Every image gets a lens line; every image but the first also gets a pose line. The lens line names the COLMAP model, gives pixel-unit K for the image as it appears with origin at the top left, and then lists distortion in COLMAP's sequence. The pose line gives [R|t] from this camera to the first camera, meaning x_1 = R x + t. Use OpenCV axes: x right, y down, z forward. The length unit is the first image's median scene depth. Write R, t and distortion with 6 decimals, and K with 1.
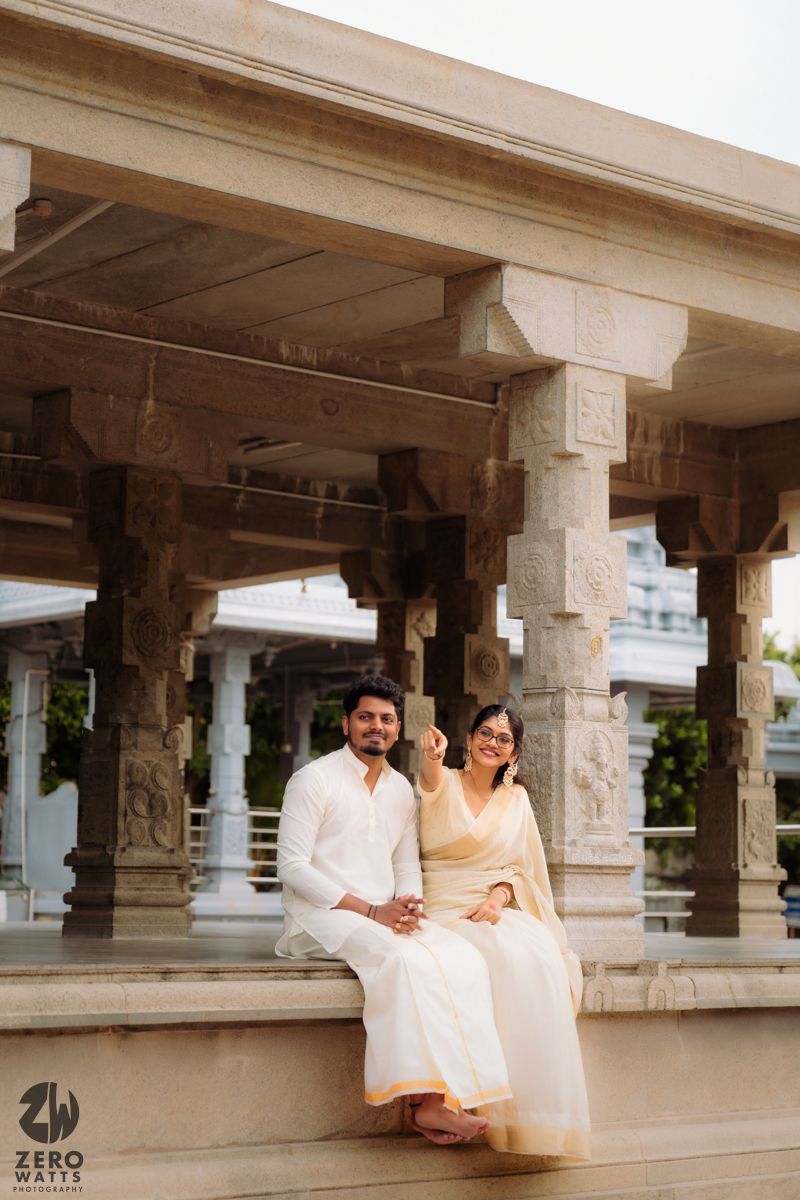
lens RADIAL K [[2373.6, 0, 398.4], [0, 2373.6, 603.9], [0, 0, 1]] dist [0.181334, 0.000000]
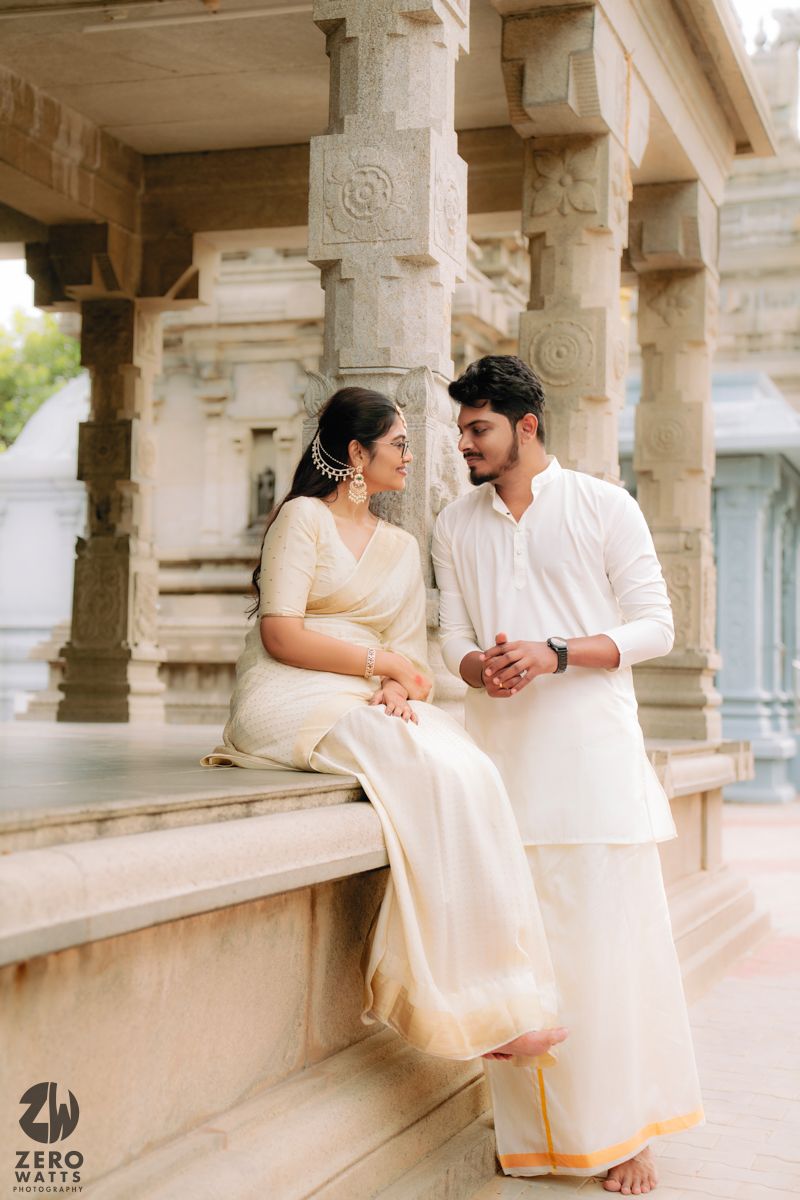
lens RADIAL K [[1795.9, 0, 402.4], [0, 1795.9, 589.3], [0, 0, 1]] dist [0.199454, 0.000000]
pose [[0.843564, 0.034048, 0.535948, -0.136721], [-0.071379, 0.996242, 0.049059, 0.048316], [-0.532263, -0.079640, 0.842825, 0.373109]]
